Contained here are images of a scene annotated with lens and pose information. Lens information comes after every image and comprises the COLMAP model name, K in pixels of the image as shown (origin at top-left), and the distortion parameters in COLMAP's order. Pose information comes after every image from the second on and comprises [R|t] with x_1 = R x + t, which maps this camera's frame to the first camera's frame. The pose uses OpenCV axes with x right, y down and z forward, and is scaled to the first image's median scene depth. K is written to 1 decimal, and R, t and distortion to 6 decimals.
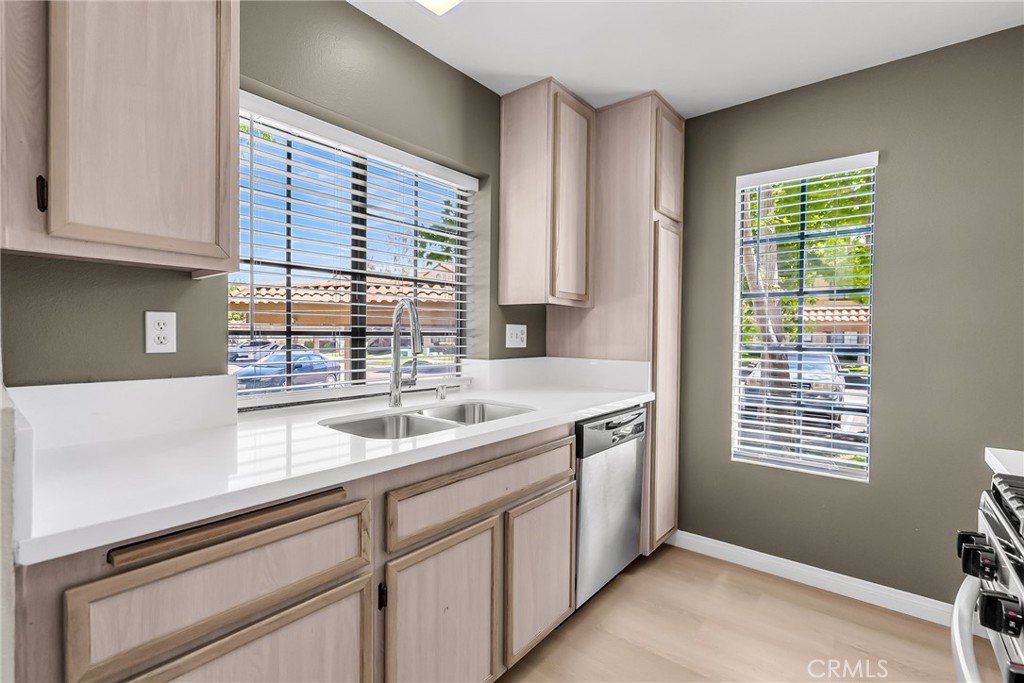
lens RADIAL K [[470.7, 0, 512.0], [0, 470.7, 341.5], [0, 0, 1]] dist [-0.001169, -0.000017]
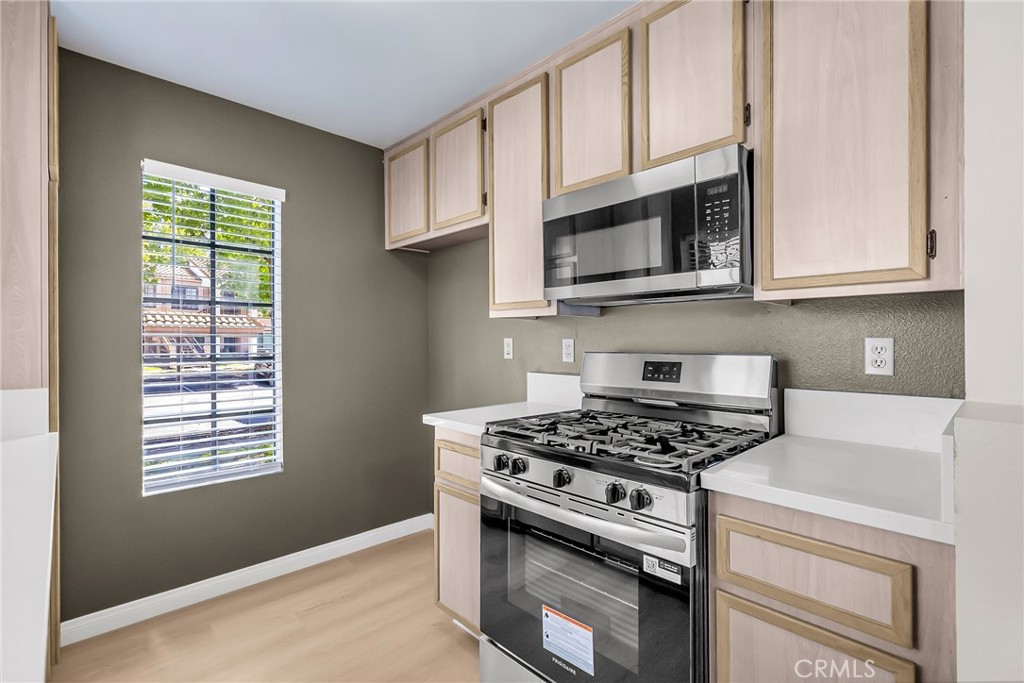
lens RADIAL K [[470.7, 0, 512.0], [0, 470.7, 341.5], [0, 0, 1]] dist [-0.001169, -0.000017]
pose [[0.116694, -0.005478, 0.993153, -0.316890], [0.022408, 0.999745, 0.002881, -0.010641], [-0.992915, 0.021918, 0.116787, 0.282191]]
